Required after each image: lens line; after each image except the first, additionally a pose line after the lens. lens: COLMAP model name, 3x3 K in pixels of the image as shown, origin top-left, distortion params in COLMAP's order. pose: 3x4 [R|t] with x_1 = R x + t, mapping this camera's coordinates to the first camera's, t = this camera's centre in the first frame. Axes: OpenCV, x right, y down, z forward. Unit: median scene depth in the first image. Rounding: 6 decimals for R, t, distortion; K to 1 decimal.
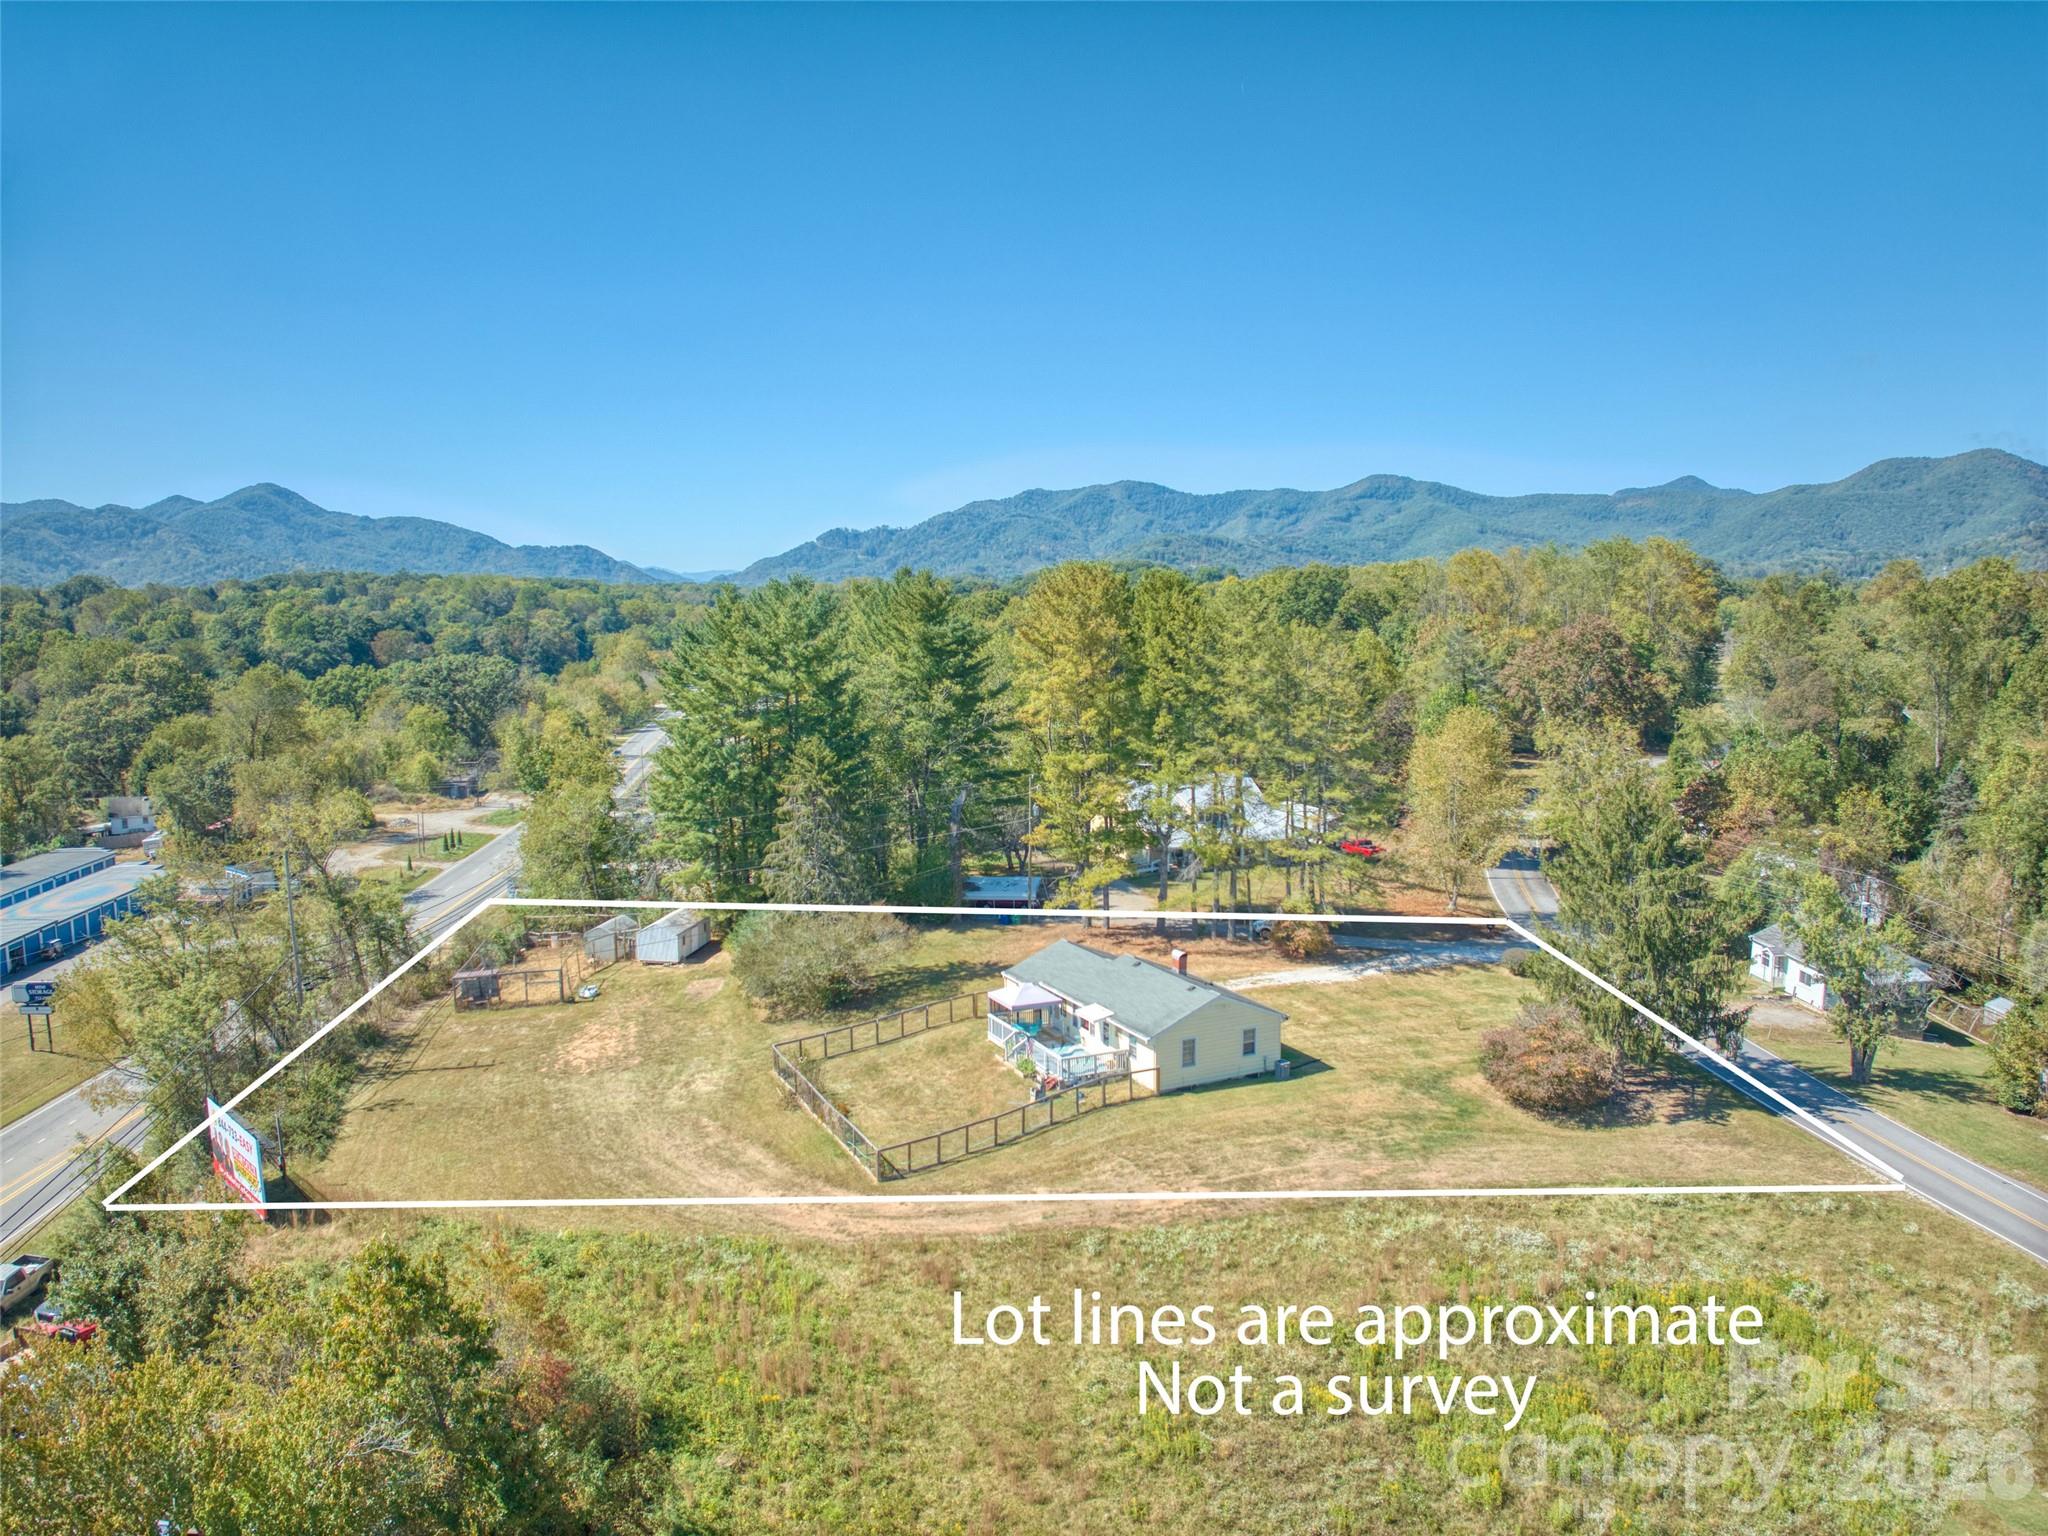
lens RADIAL K [[1437.2, 0, 1024.0], [0, 1437.2, 768.0], [0, 0, 1]] dist [-0.111972, -0.003742]
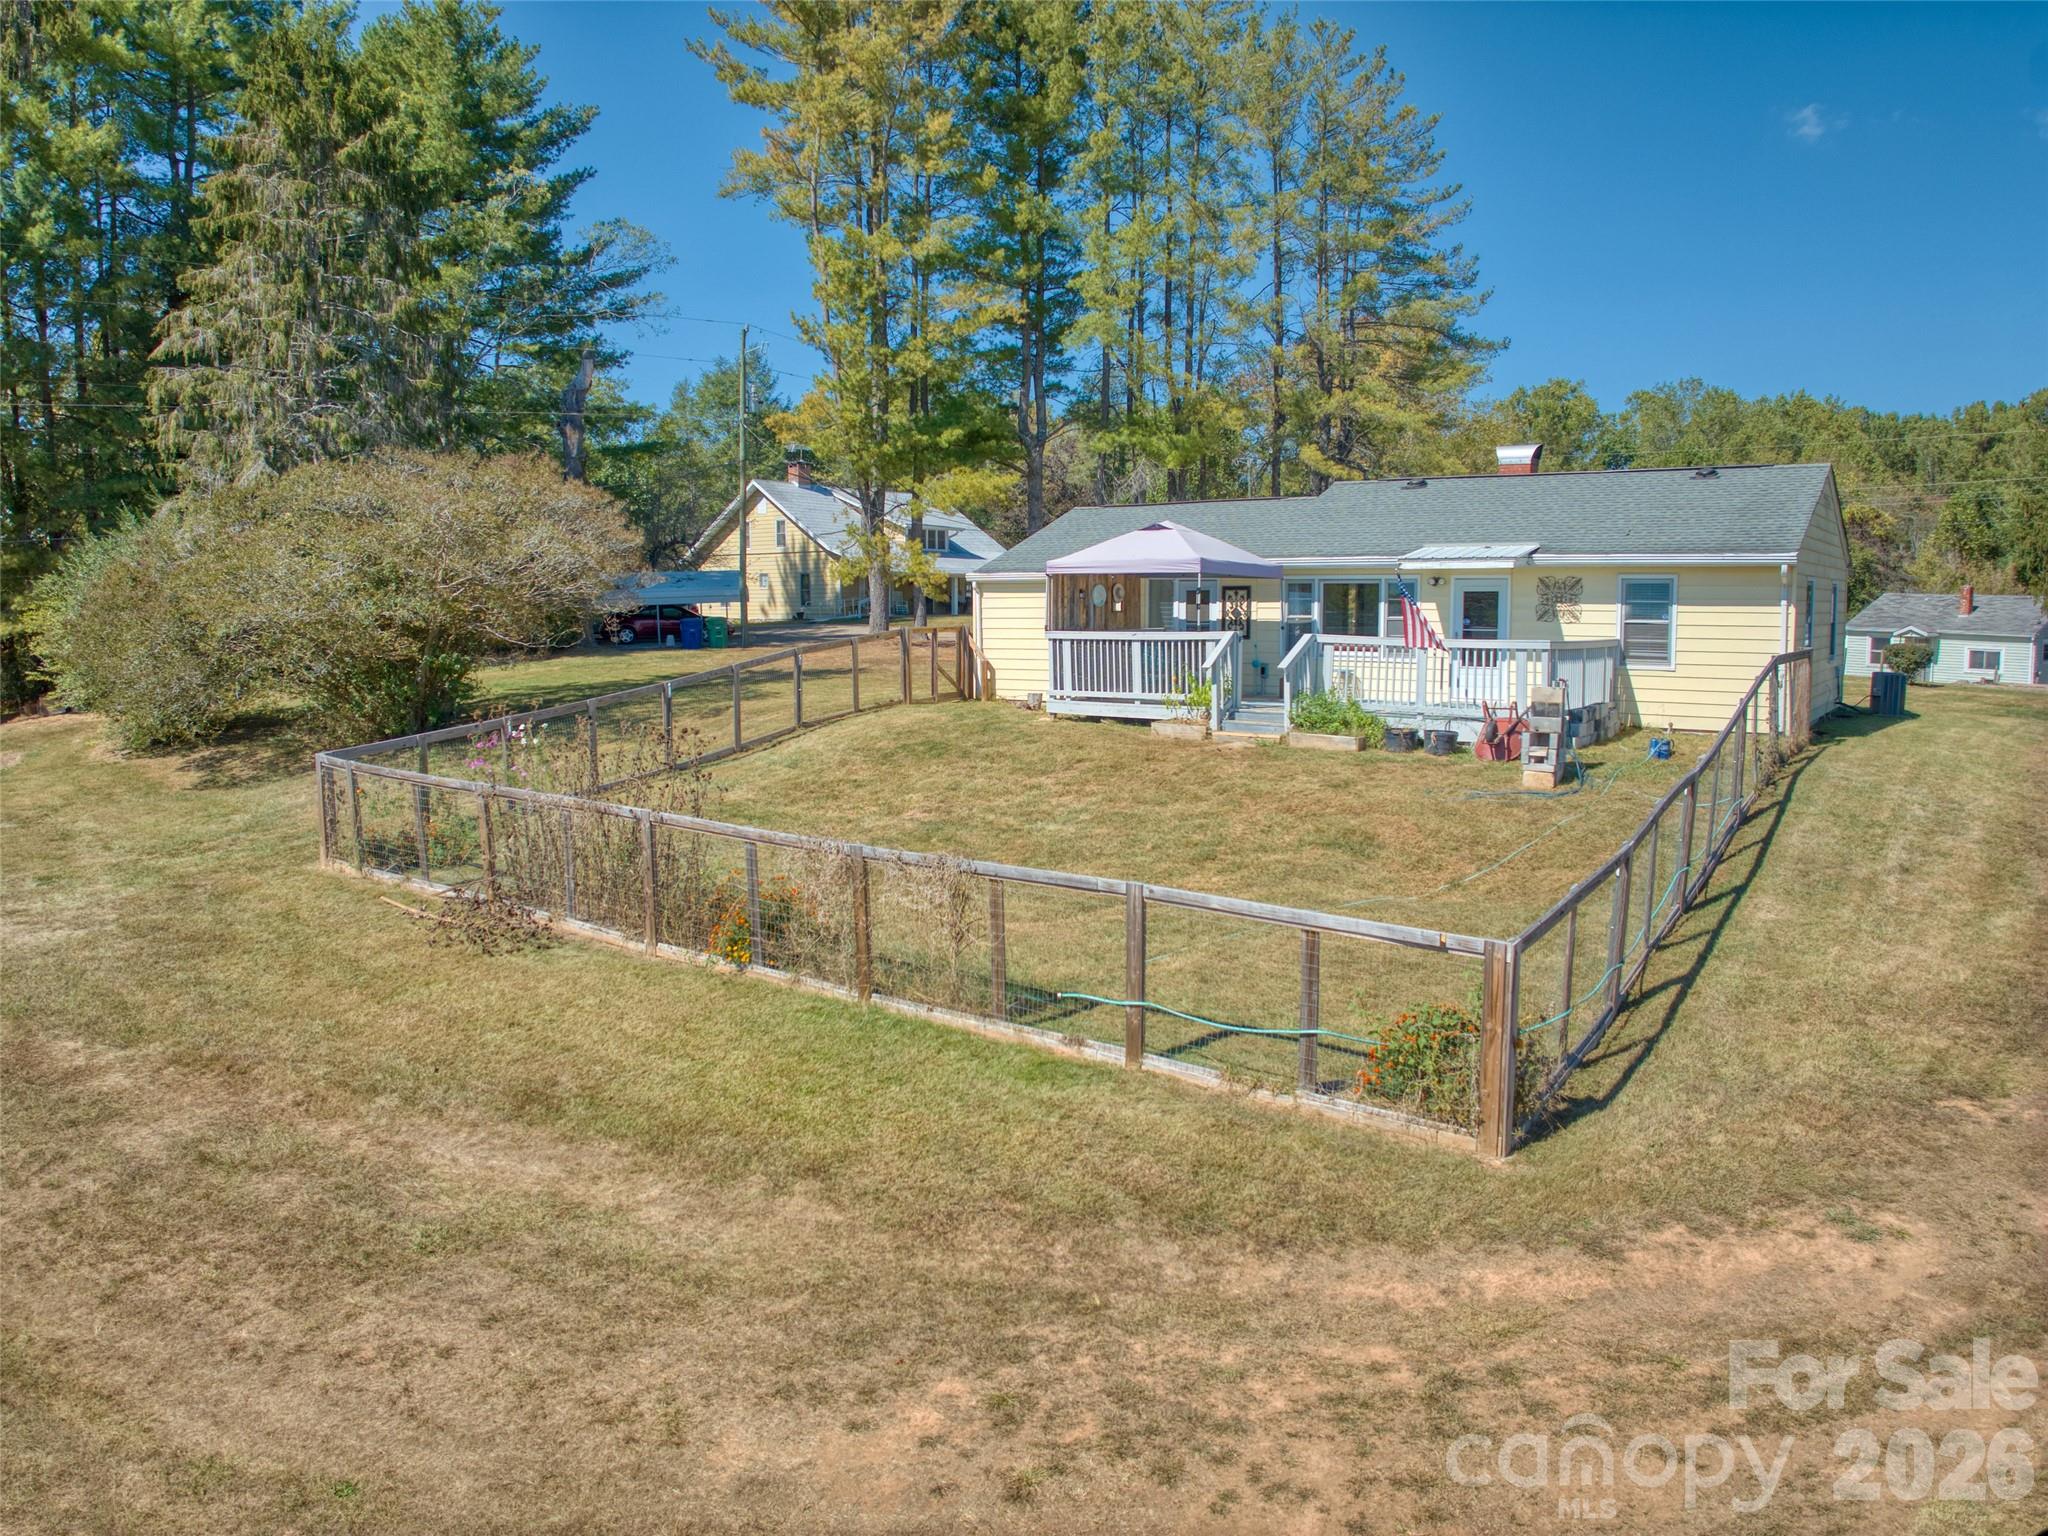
lens RADIAL K [[1437.2, 0, 1024.0], [0, 1437.2, 768.0], [0, 0, 1]] dist [-0.111972, -0.003742]
pose [[0.885151, -0.051197, 0.462478, -0.182314], [0.053929, 0.998518, 0.007320, 0.203519], [-0.462167, 0.018462, 0.886601, 0.736871]]
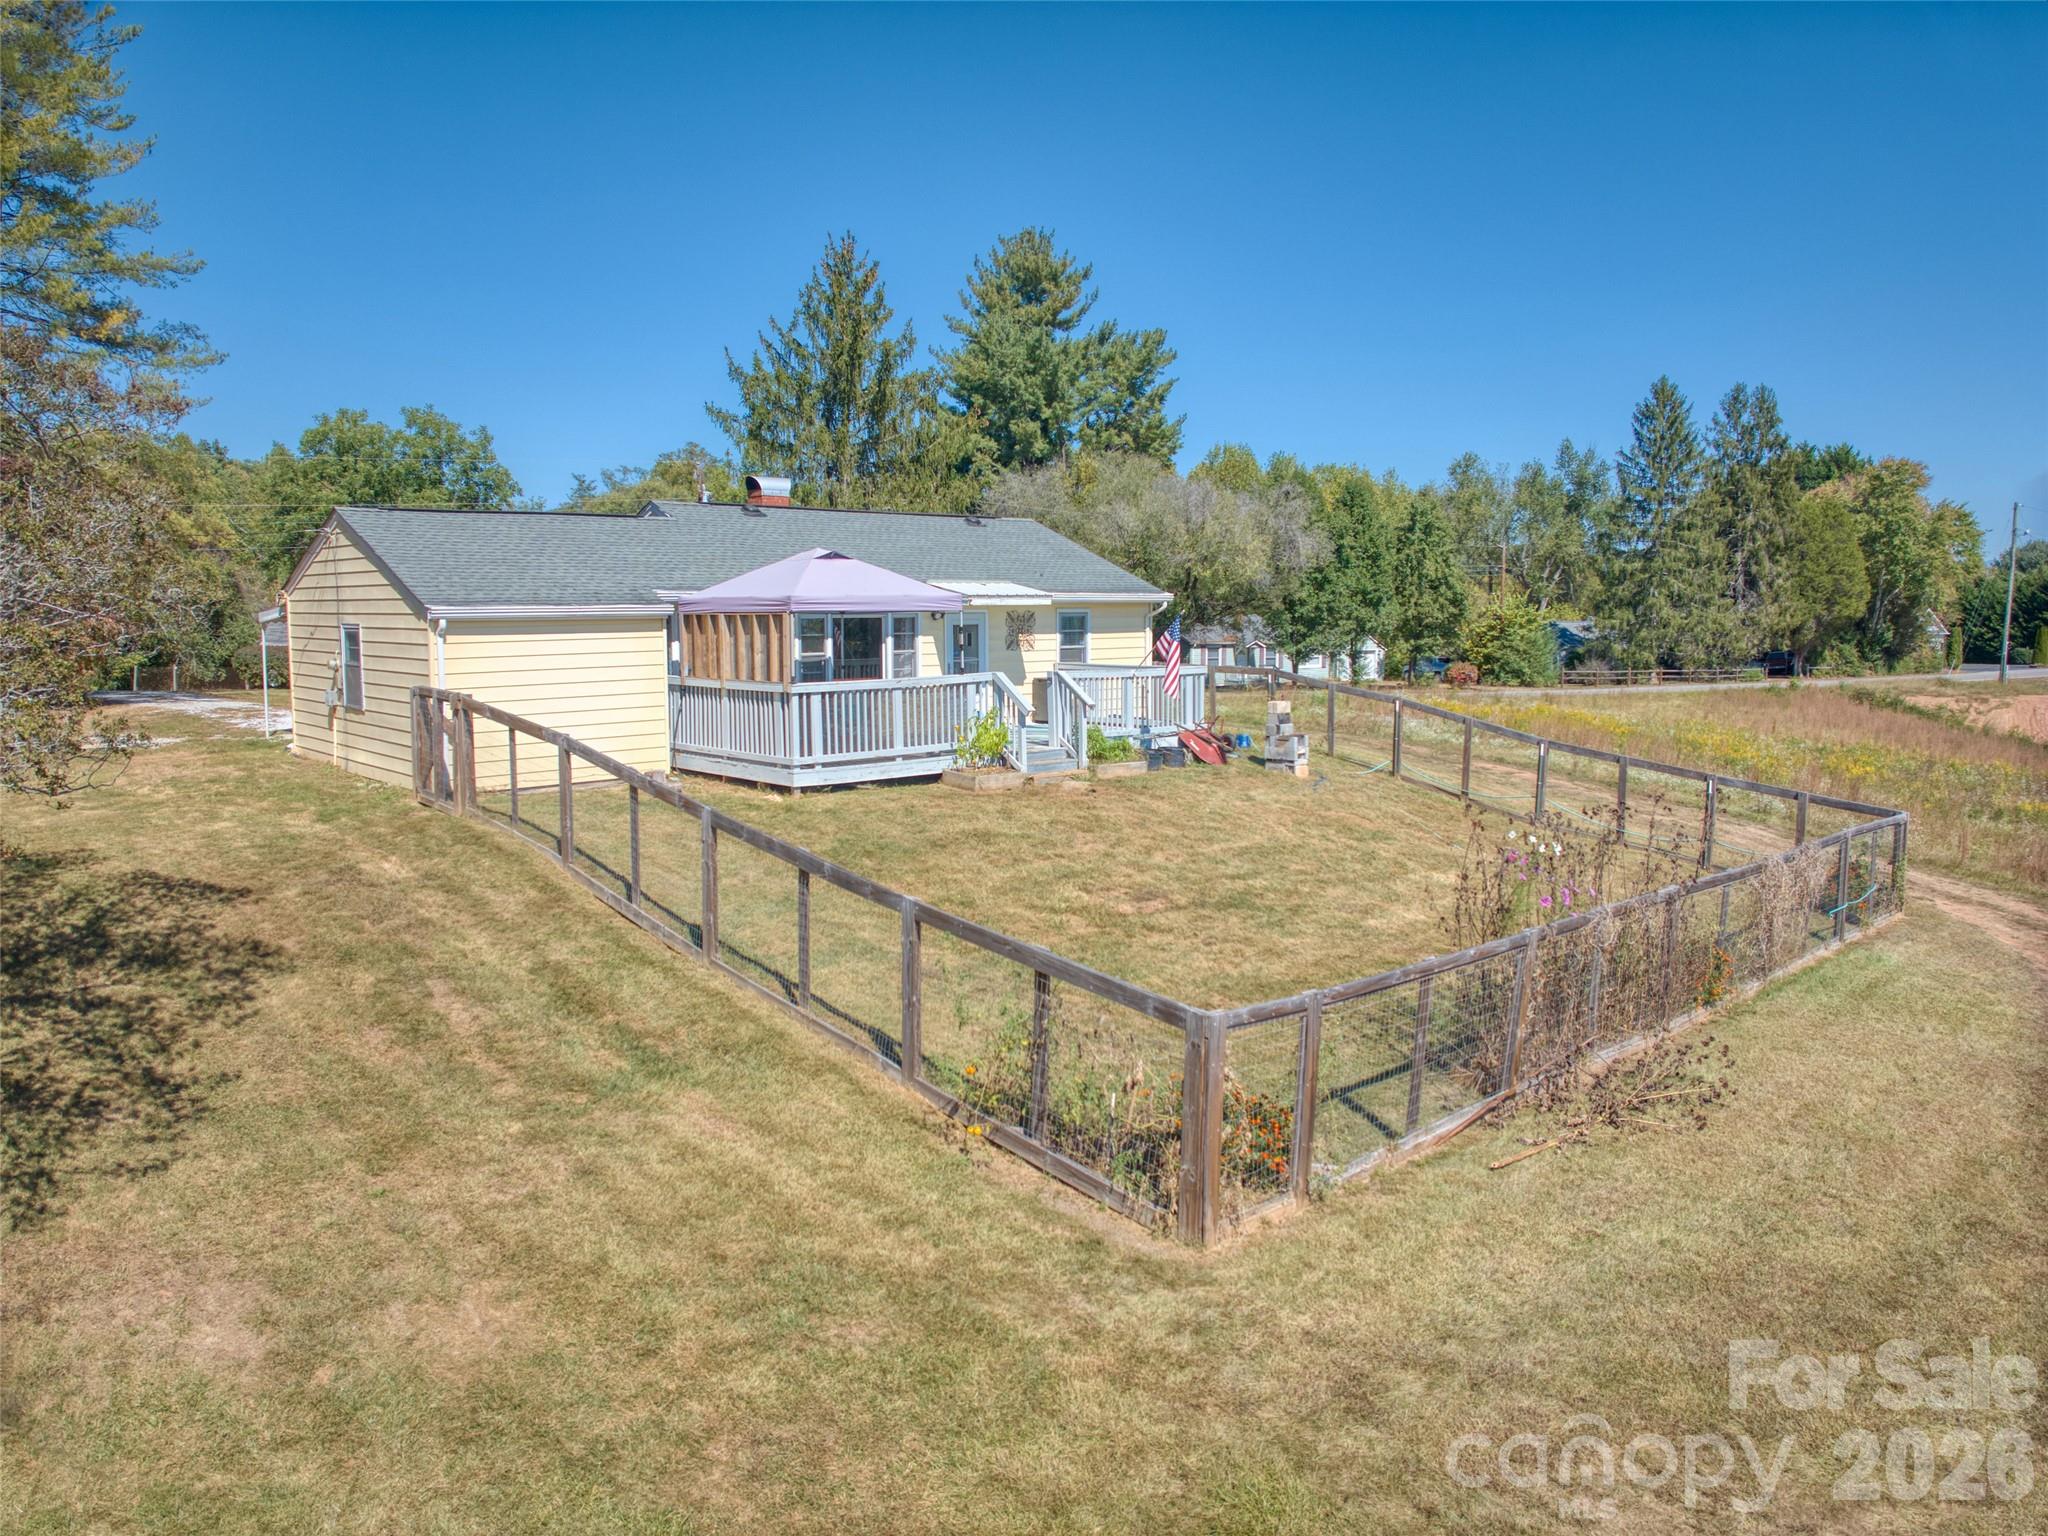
lens RADIAL K [[1437.2, 0, 1024.0], [0, 1437.2, 768.0], [0, 0, 1]] dist [-0.111972, -0.003742]
pose [[-0.284474, -0.102967, 0.953138, -0.281069], [0.115823, 0.983242, 0.140788, 0.159110], [-0.951662, 0.150445, -0.267781, 1.052557]]
